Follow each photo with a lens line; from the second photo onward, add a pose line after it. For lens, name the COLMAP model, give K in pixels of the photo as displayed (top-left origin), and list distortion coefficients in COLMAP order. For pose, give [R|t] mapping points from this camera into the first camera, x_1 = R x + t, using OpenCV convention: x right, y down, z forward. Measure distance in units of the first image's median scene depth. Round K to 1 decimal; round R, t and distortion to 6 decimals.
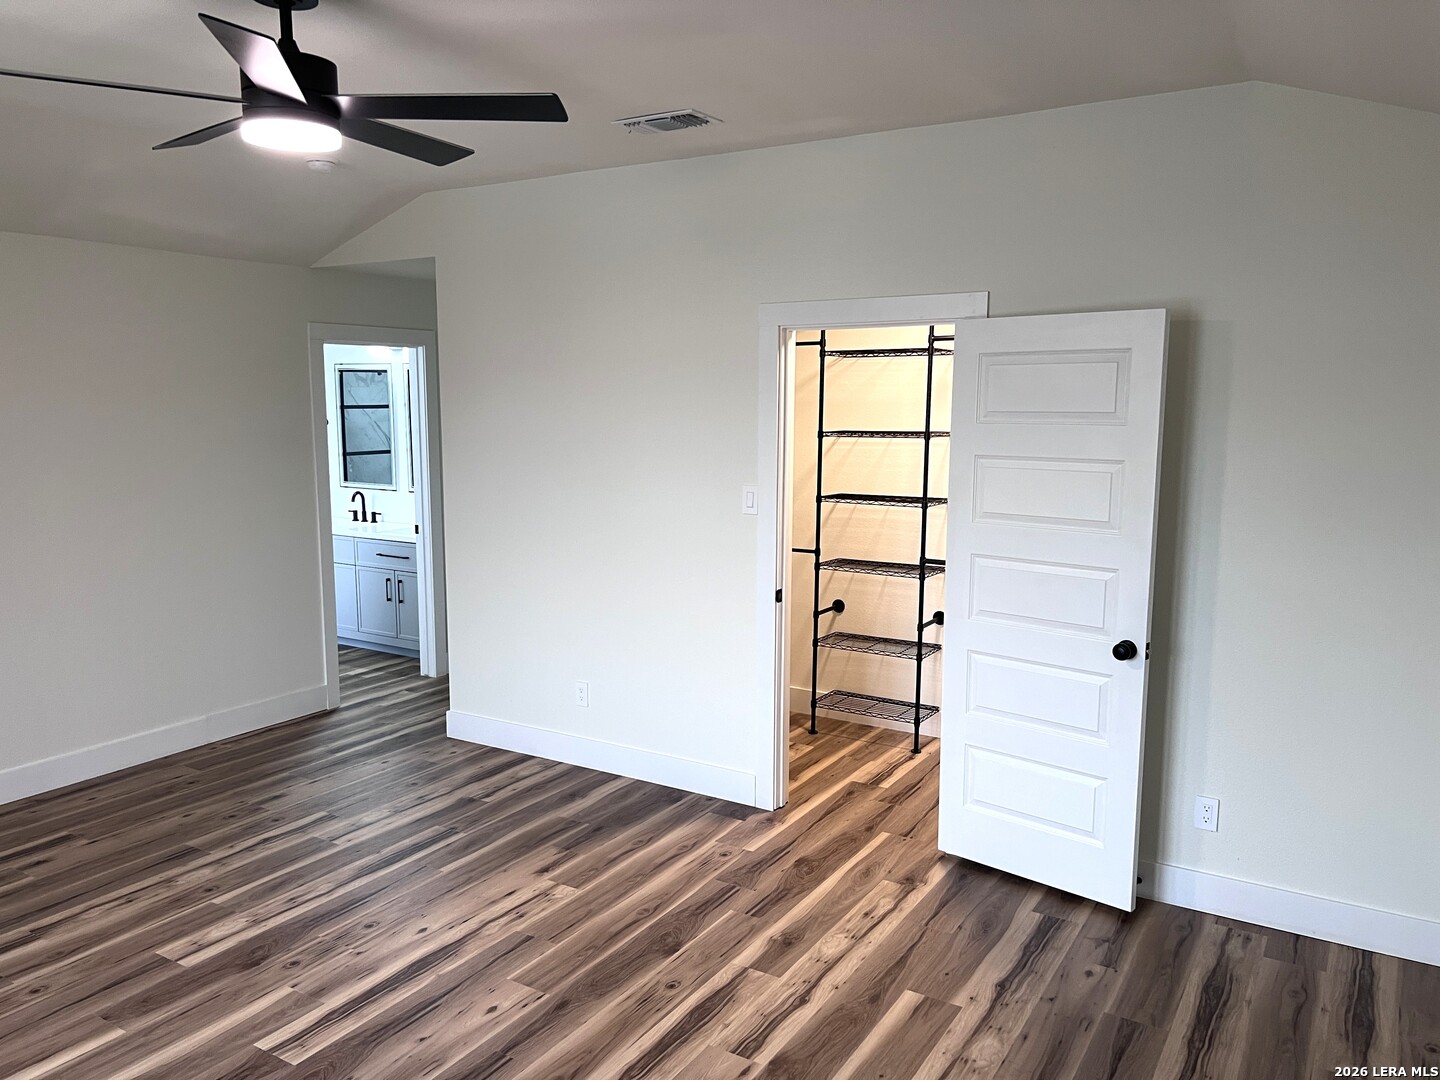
lens RADIAL K [[1091.4, 0, 721.3], [0, 1091.4, 544.7], [0, 0, 1]] dist [0.011762, -0.001616]
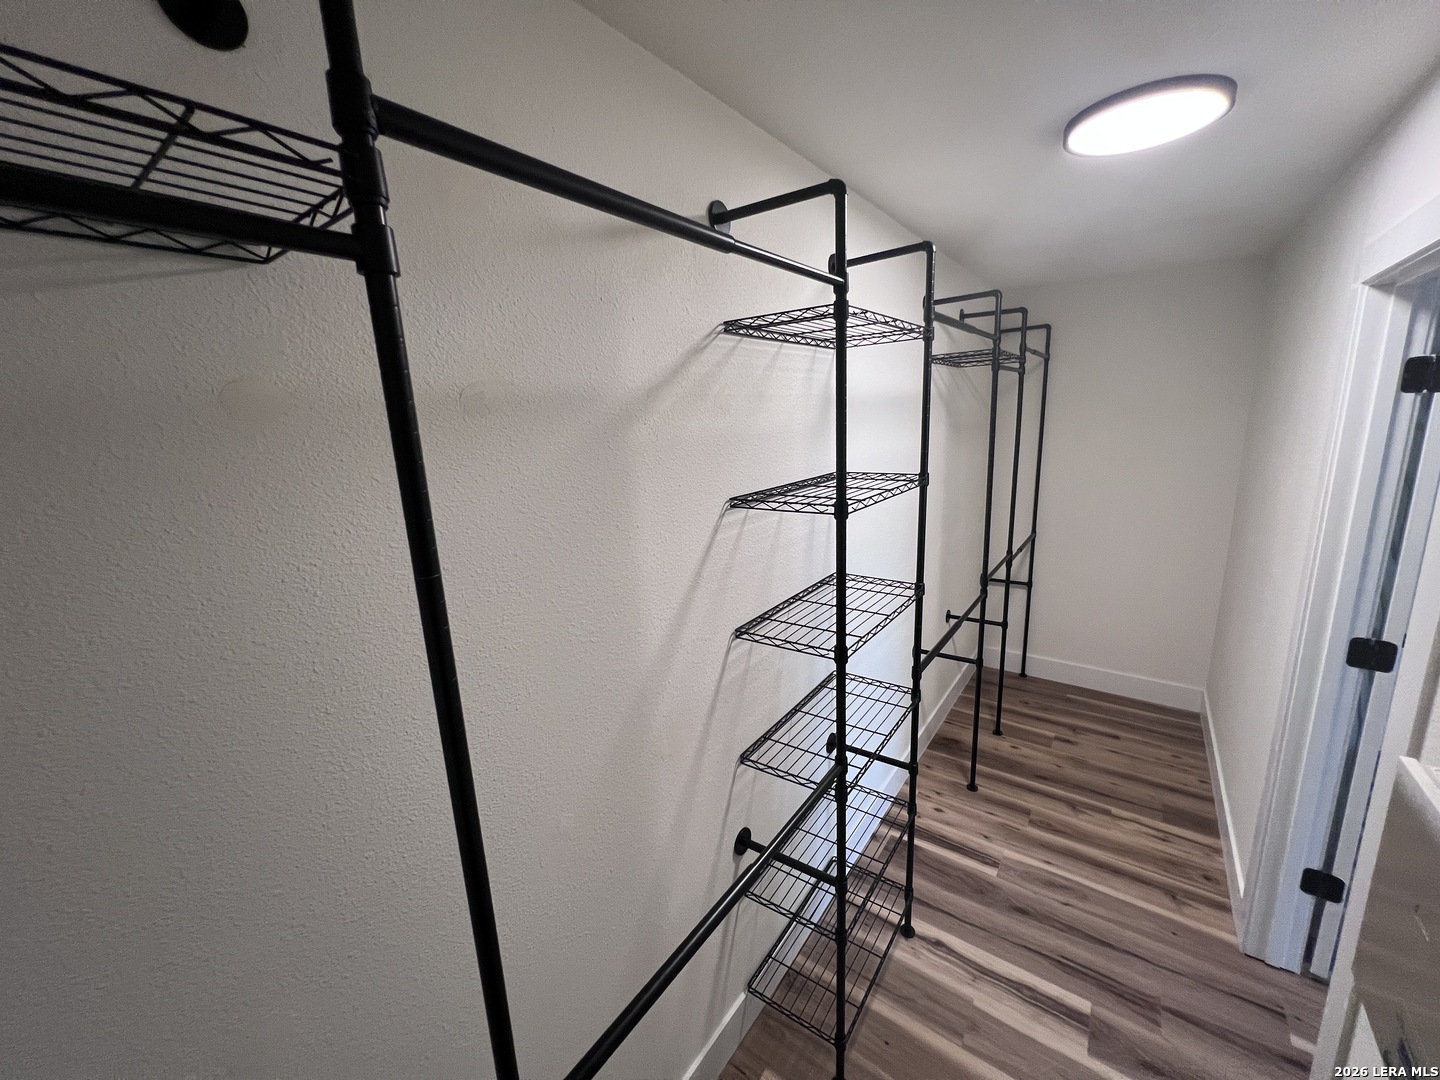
lens RADIAL K [[579.1, 0, 717.5], [0, 579.1, 535.4], [0, 0, 1]] dist [-0.000792, 0.000785]
pose [[0.080990, -0.208264, 0.974714, -0.137144], [0.178586, 0.965133, 0.191378, -0.144944], [-0.980585, 0.158571, 0.115360, 1.034713]]
